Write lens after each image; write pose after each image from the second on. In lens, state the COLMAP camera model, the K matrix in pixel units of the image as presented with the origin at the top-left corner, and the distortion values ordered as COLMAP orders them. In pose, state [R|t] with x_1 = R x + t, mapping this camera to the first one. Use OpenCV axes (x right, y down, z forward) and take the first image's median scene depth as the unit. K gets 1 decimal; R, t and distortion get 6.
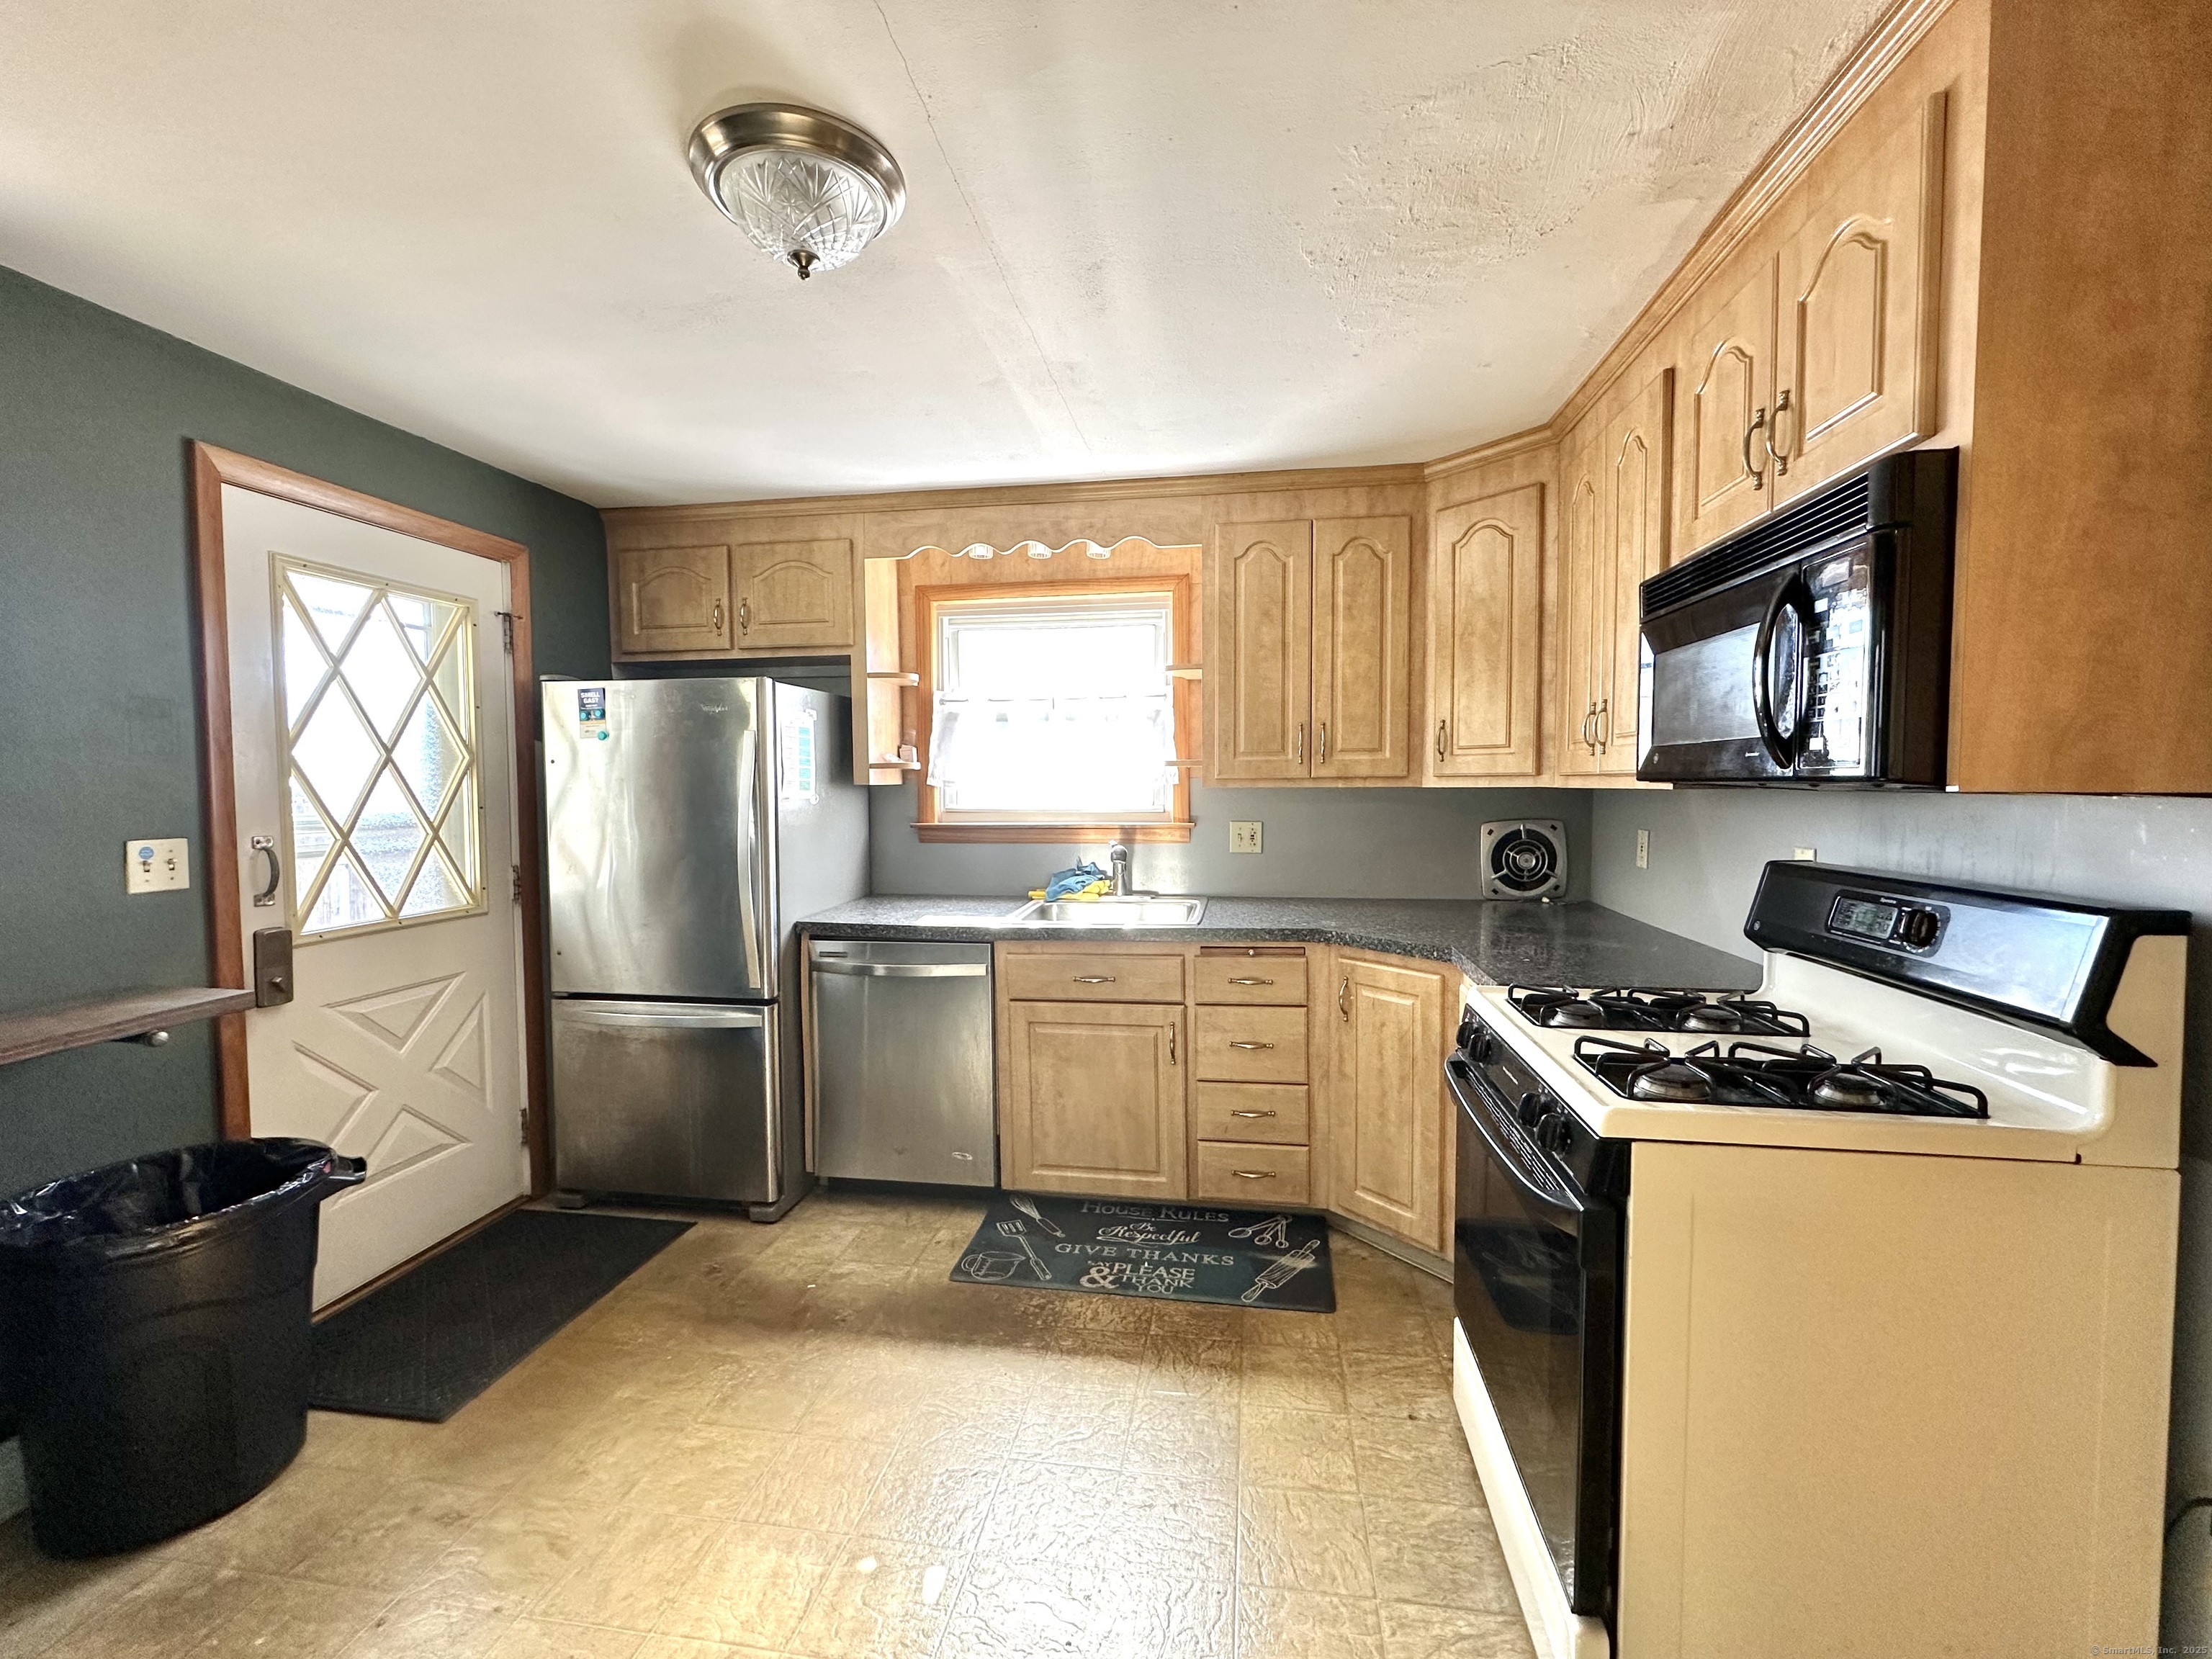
lens RADIAL K [[892.2, 0, 1111.5], [0, 892.2, 826.8], [0, 0, 1]] dist [-0.000537, -0.000055]
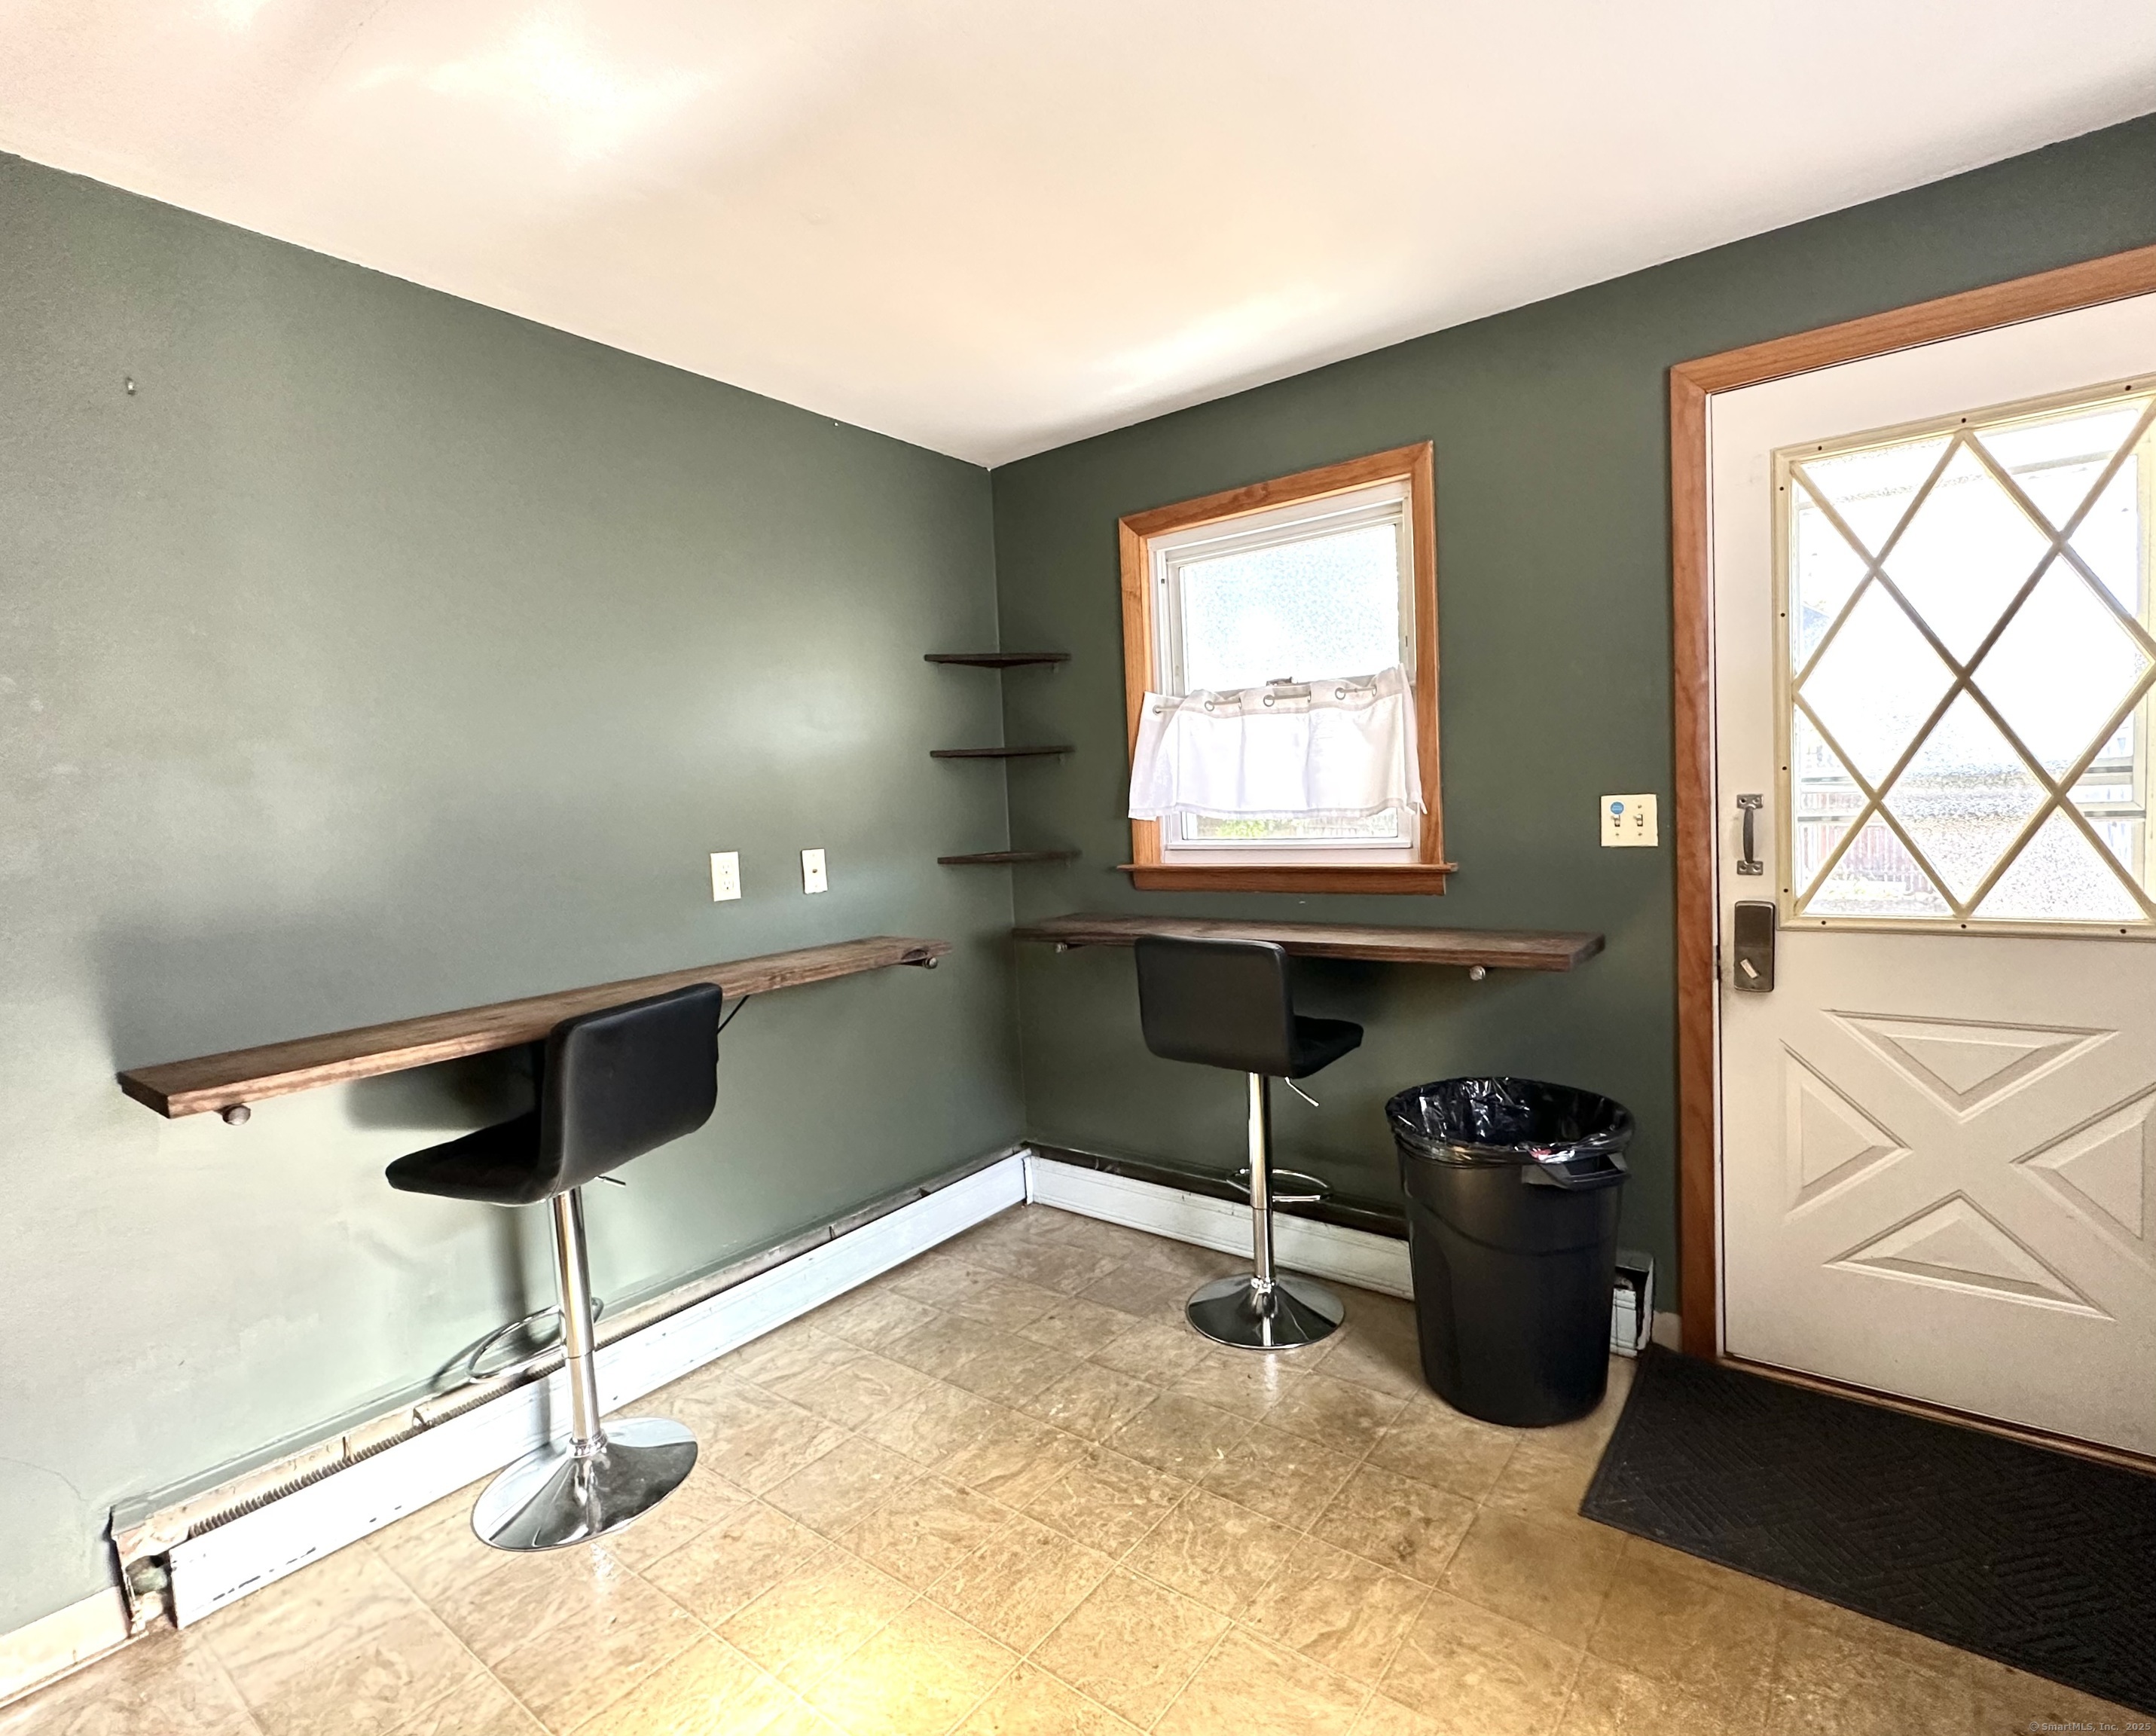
lens RADIAL K [[1007.9, 0, 1079.1], [0, 1007.9, 858.6], [0, 0, 1]] dist [-0.002584, -0.000375]
pose [[-0.433479, 0.082104, -0.897416, 0.189170], [0.003011, 0.995967, 0.089667, -0.015299], [0.901159, 0.036167, -0.431978, 0.783371]]
